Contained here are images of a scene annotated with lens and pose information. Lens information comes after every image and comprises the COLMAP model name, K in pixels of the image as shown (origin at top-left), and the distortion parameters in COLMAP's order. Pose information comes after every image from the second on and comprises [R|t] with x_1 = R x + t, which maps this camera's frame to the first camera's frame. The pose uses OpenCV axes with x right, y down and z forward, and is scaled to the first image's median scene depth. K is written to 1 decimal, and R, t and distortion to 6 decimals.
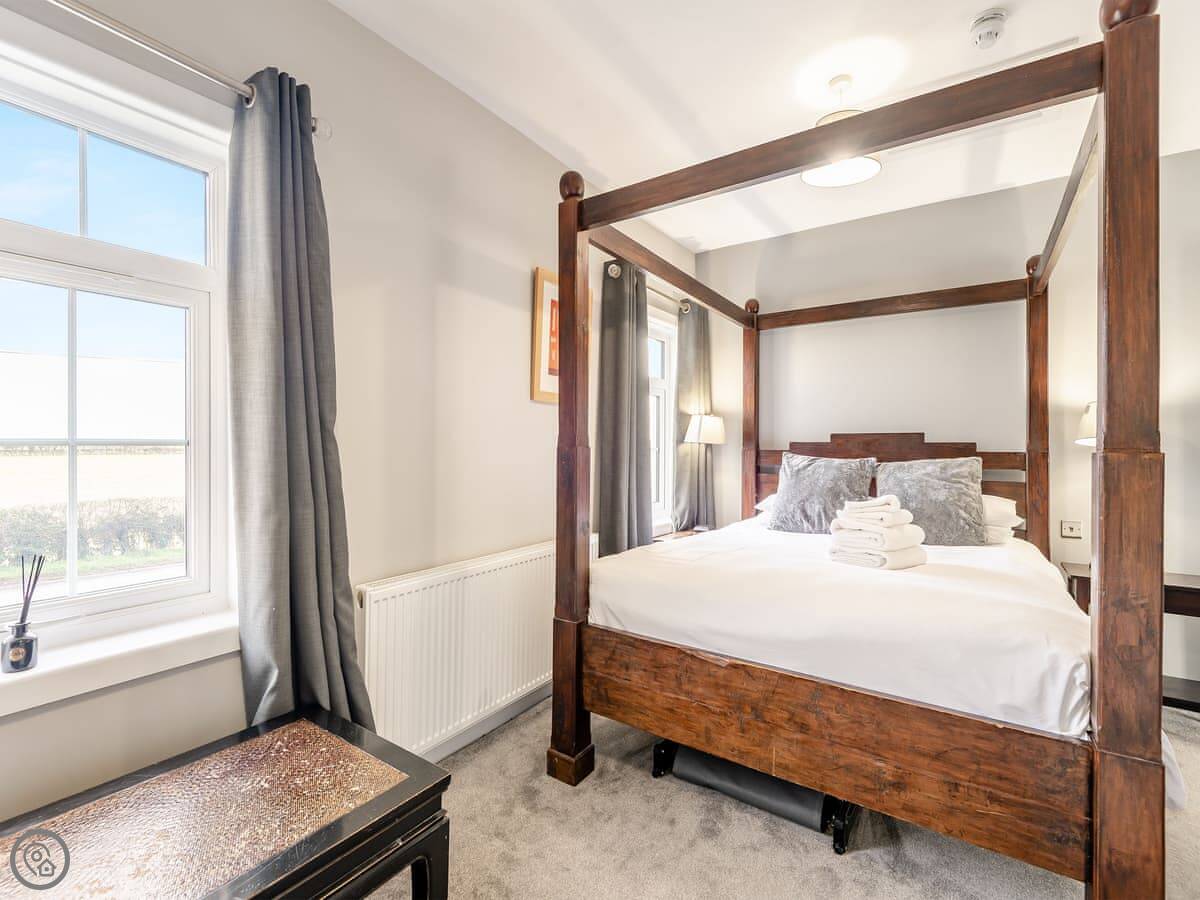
lens RADIAL K [[547.2, 0, 600.7], [0, 547.2, 446.8], [0, 0, 1]] dist [0.031540, -0.018137]
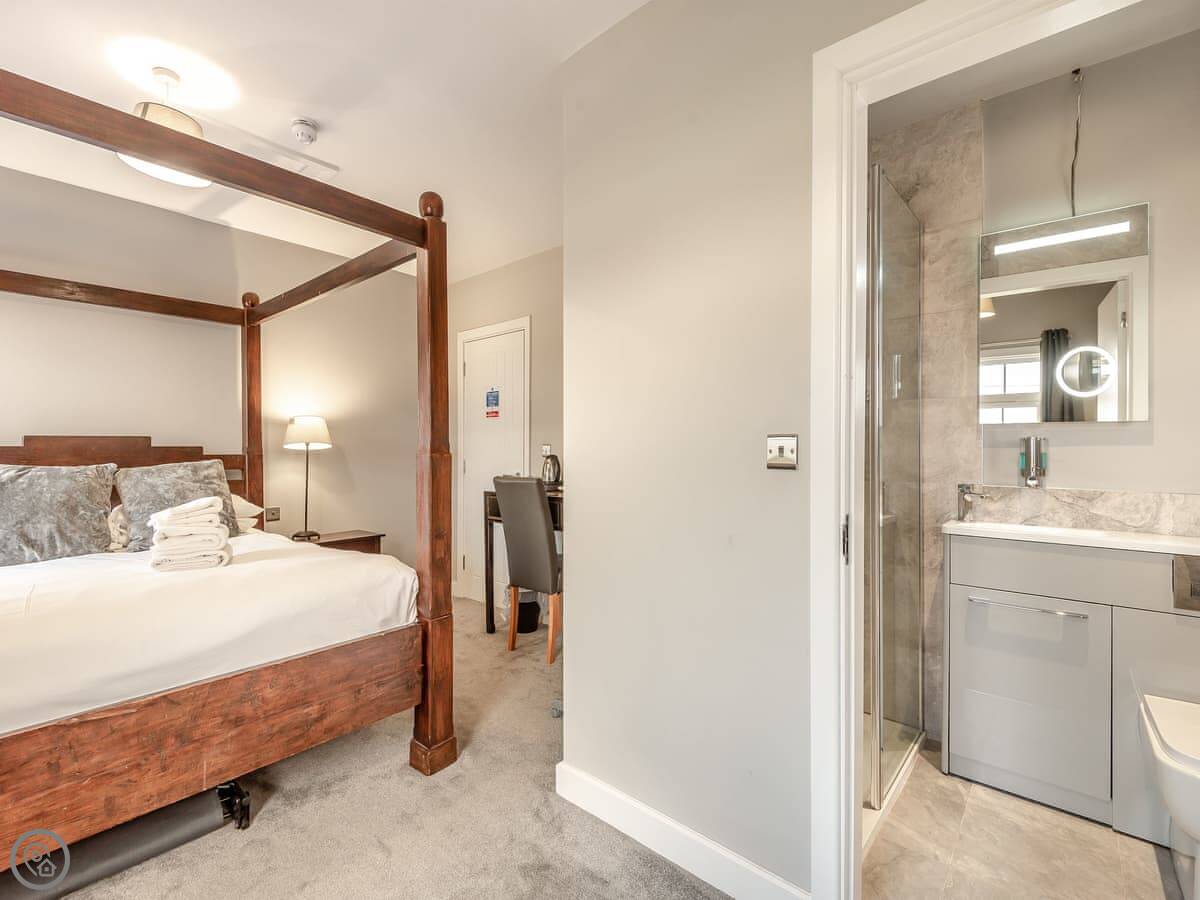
lens RADIAL K [[534.5, 0, 602.8], [0, 534.5, 446.2], [0, 0, 1]] dist [-0.000951, -0.000551]
pose [[0.108289, -0.003391, 0.994114, -0.513336], [0.007901, 0.999966, 0.002550, -0.007950], [-0.994088, 0.007579, 0.108312, 0.184485]]
